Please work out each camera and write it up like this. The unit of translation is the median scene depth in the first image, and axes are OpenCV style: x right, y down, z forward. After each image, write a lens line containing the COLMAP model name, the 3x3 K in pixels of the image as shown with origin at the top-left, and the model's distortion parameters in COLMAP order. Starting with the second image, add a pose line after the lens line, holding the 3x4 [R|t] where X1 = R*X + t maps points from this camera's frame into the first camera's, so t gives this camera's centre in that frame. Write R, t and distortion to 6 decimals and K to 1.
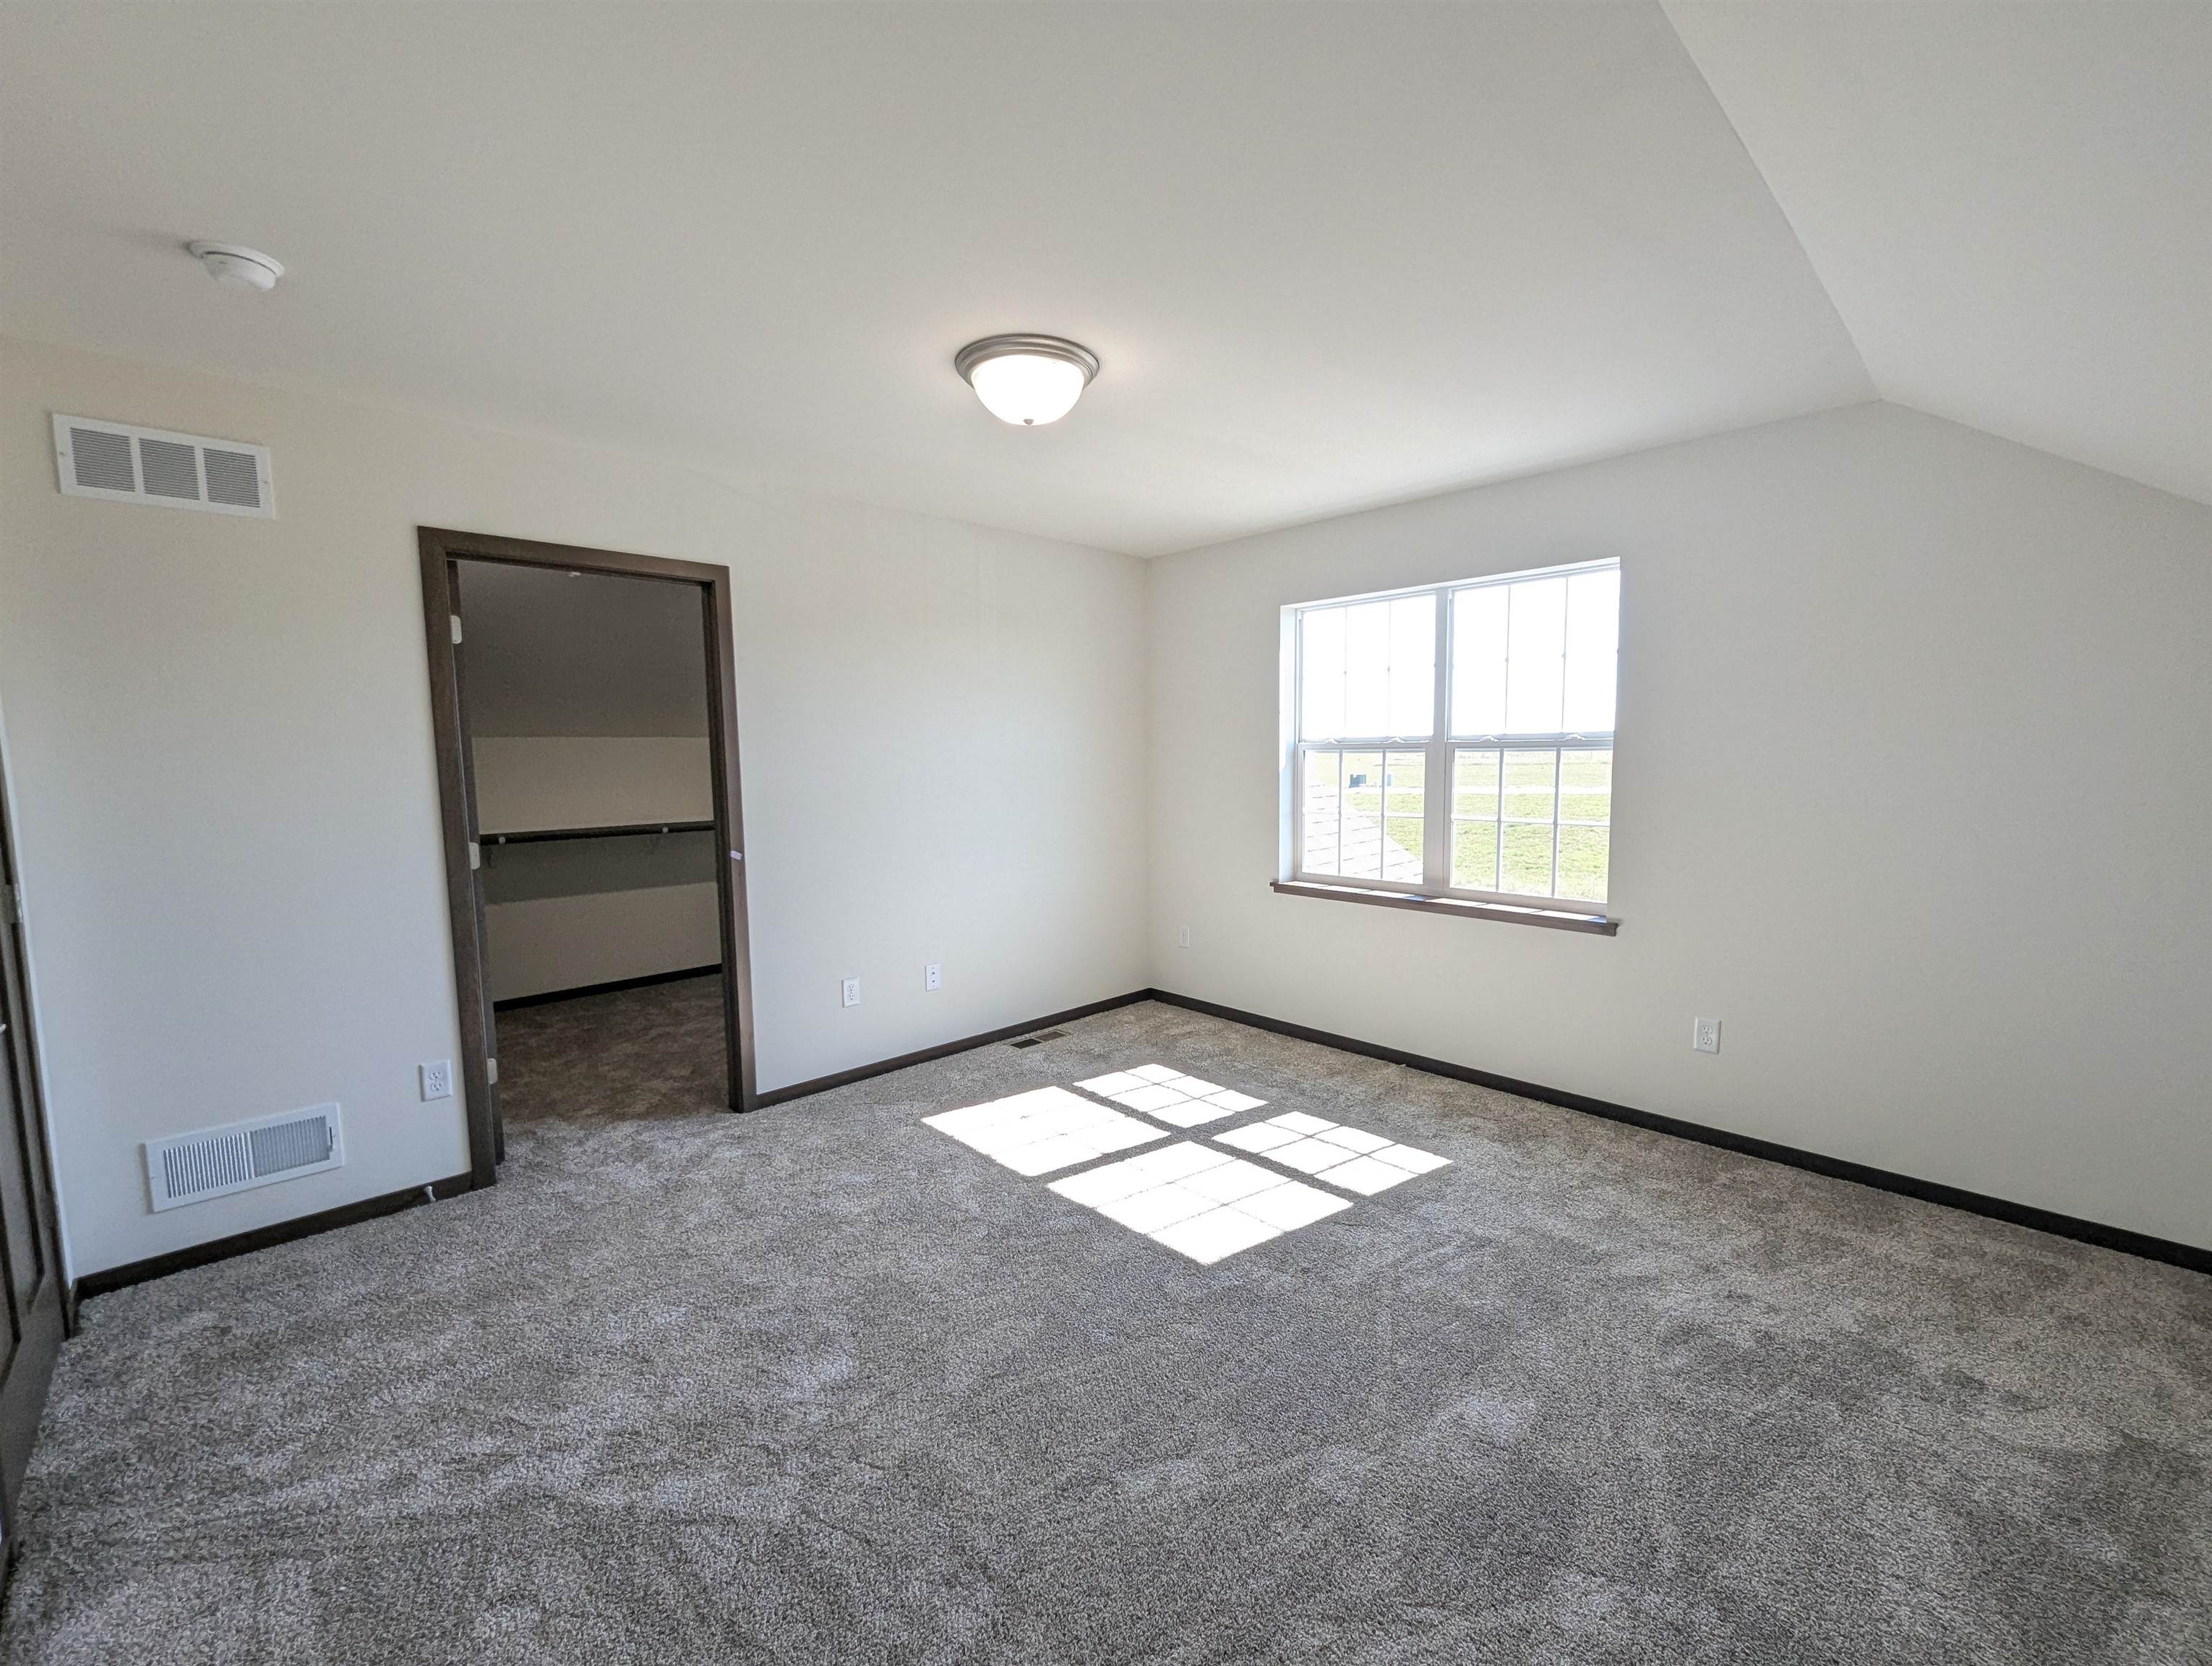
lens RADIAL K [[919.6, 0, 1107.9], [0, 919.6, 841.3], [0, 0, 1]] dist [0.001116, -0.000147]
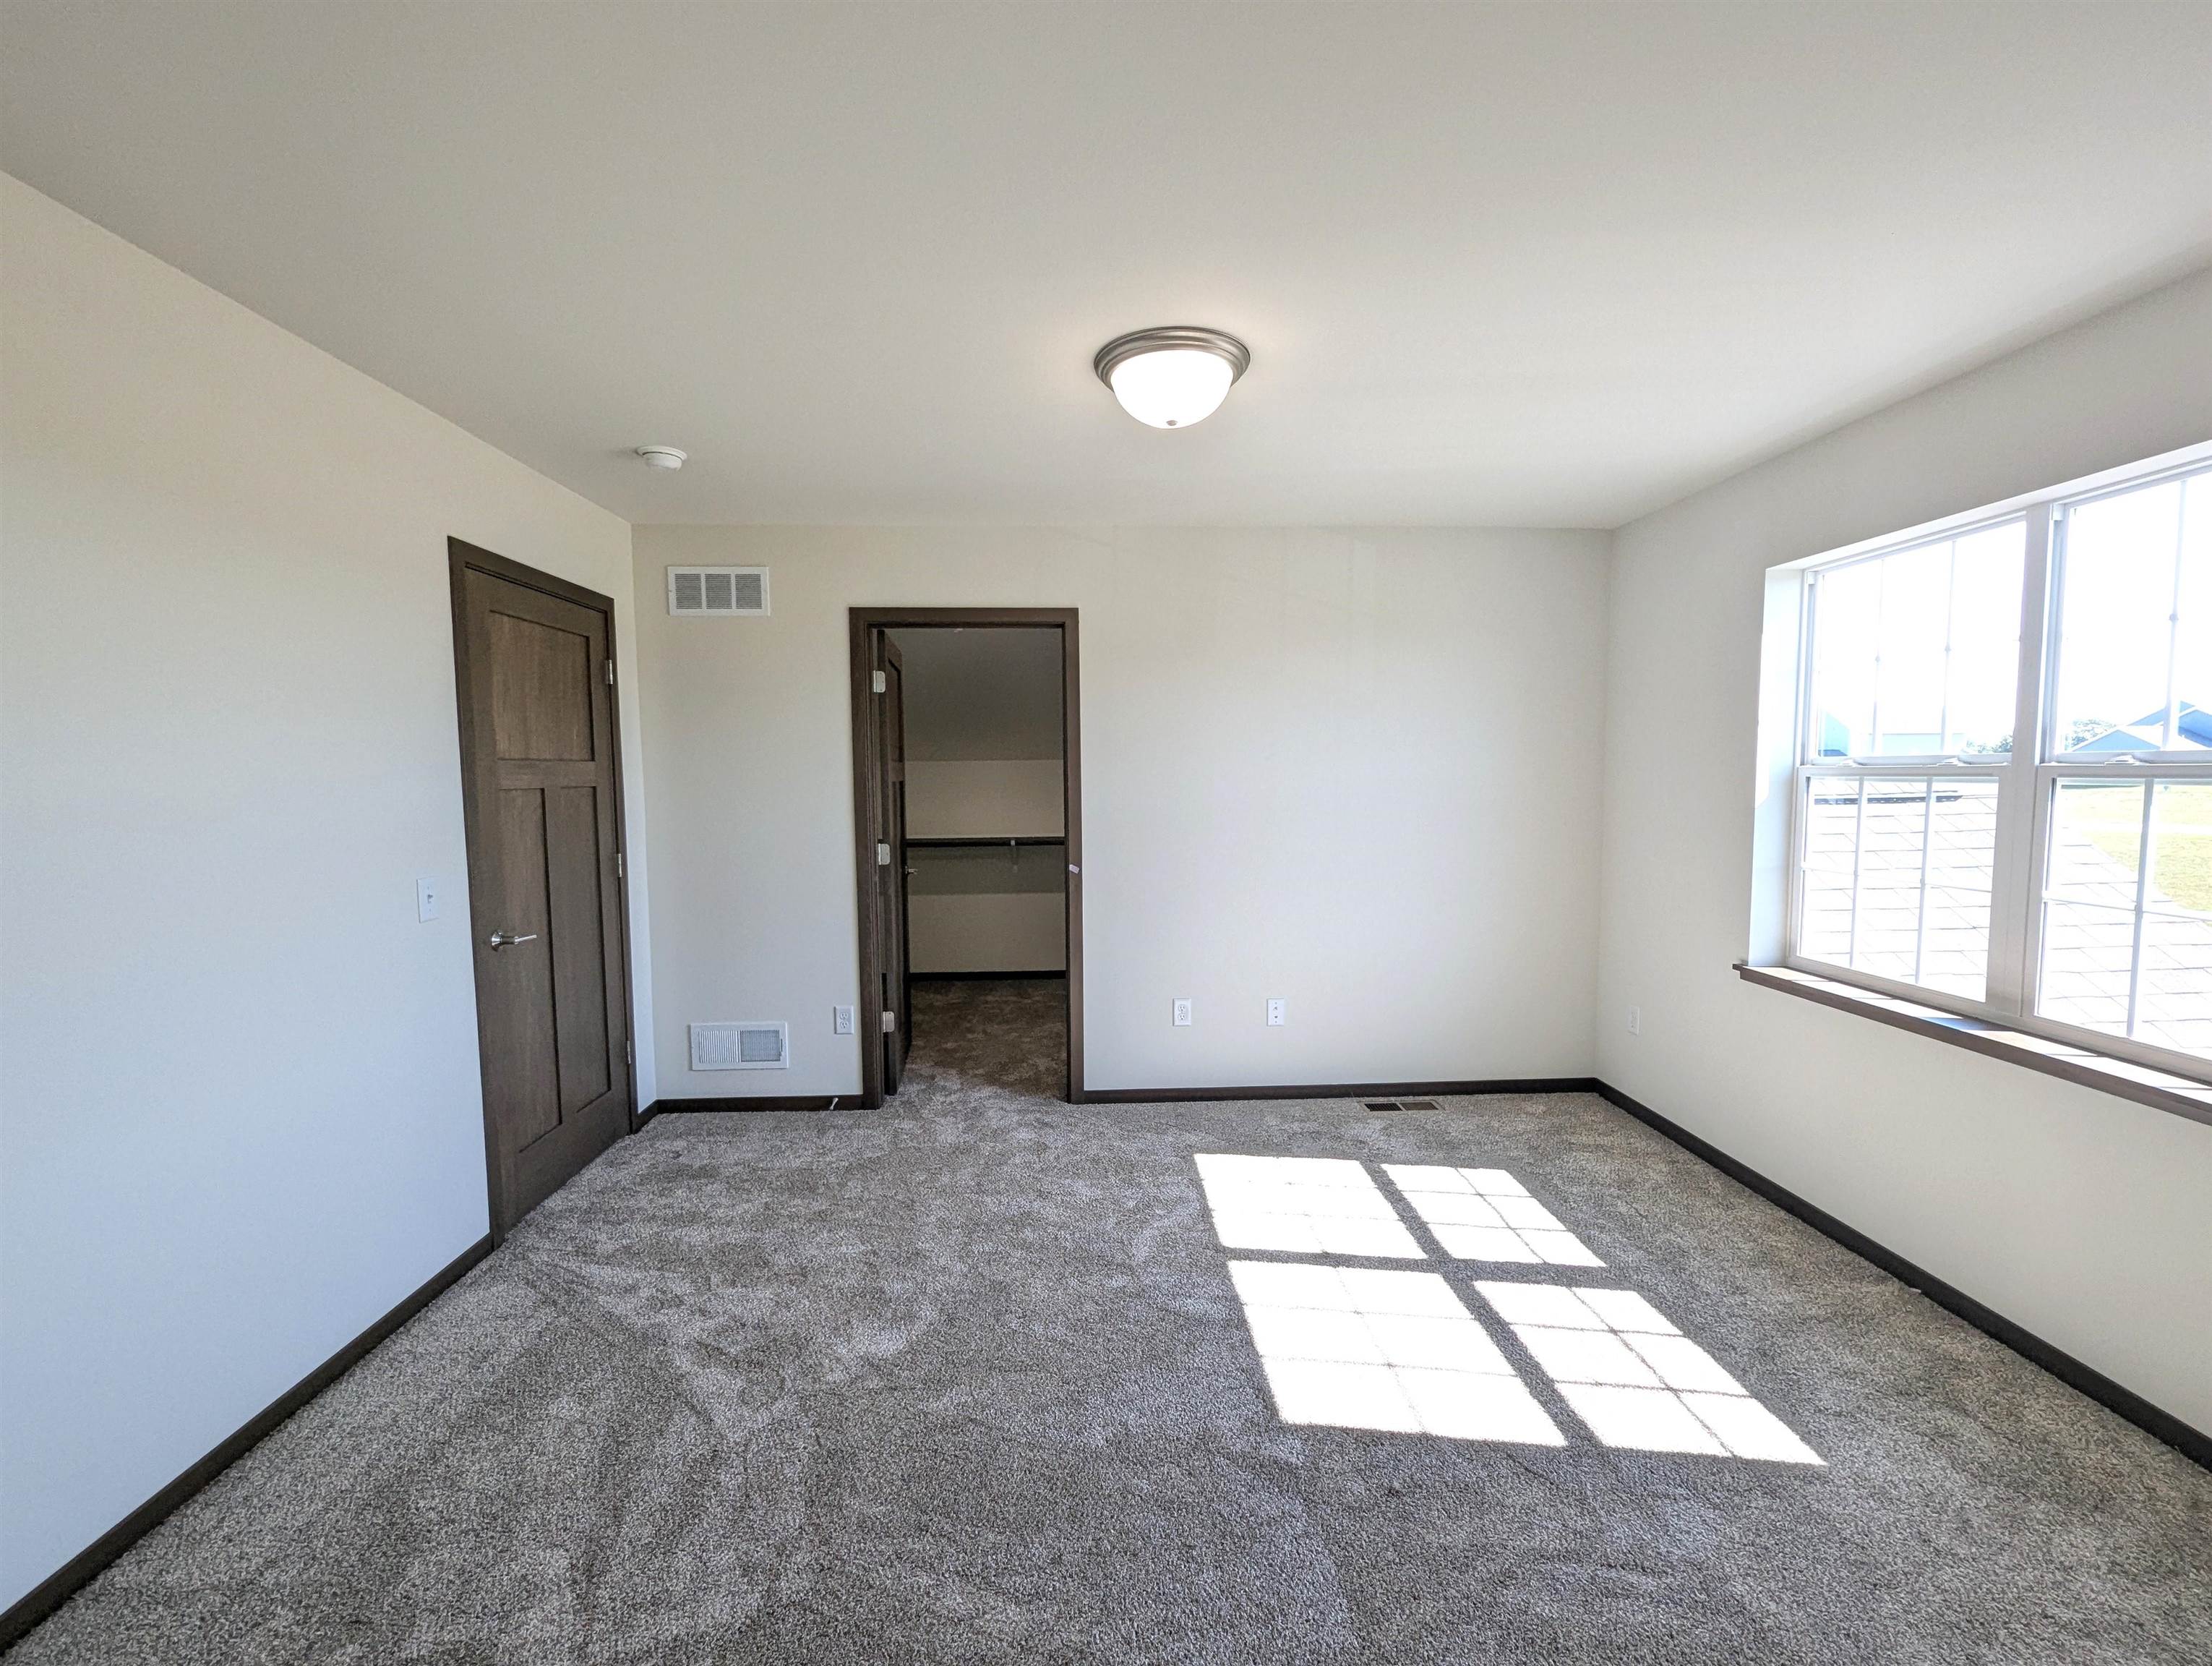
lens RADIAL K [[919.6, 0, 1107.9], [0, 919.6, 841.3], [0, 0, 1]] dist [0.001116, -0.000147]
pose [[0.751864, 0.055229, -0.657001, 0.362947], [-0.065808, 0.997796, 0.008567, -0.030932], [0.656026, 0.036794, 0.753841, 0.203768]]
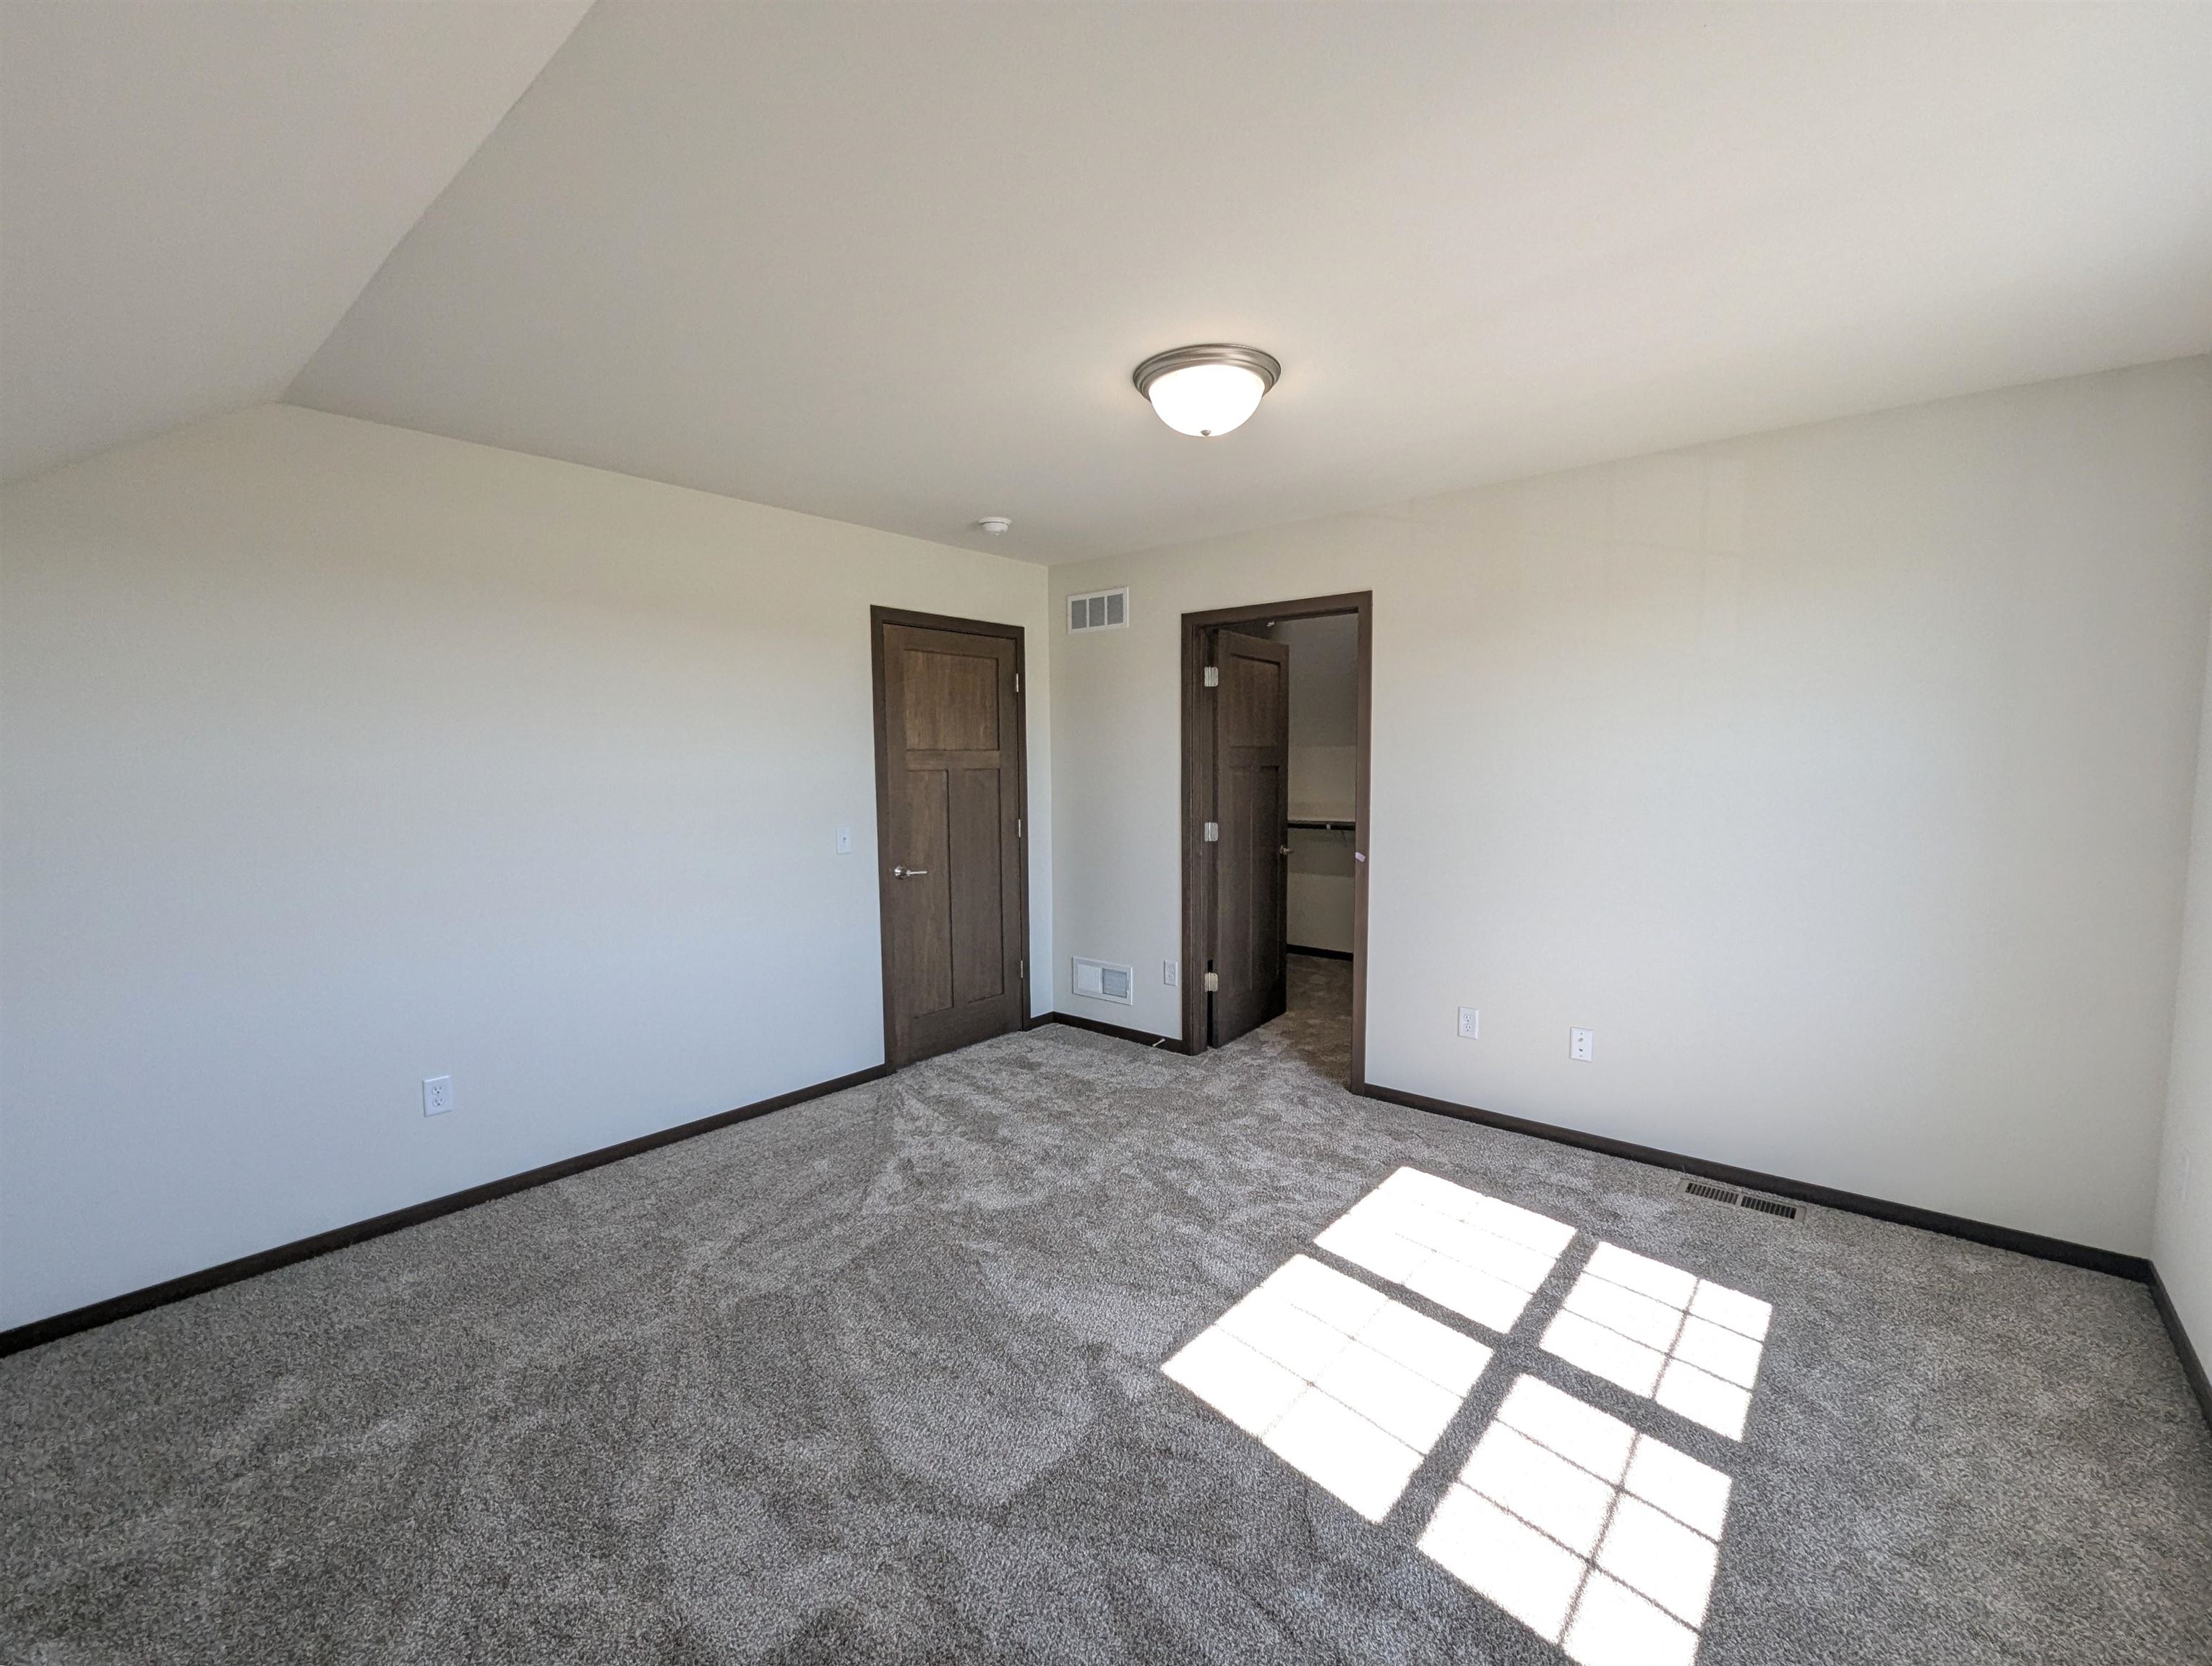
lens RADIAL K [[934.7, 0, 1105.6], [0, 934.7, 840.2], [0, 0, 1]] dist [0.002168, 0.000423]
pose [[0.111266, 0.097389, -0.989007, 0.679992], [-0.091270, 0.991982, 0.087414, -0.076305], [0.989591, 0.080541, 0.119262, 0.593920]]
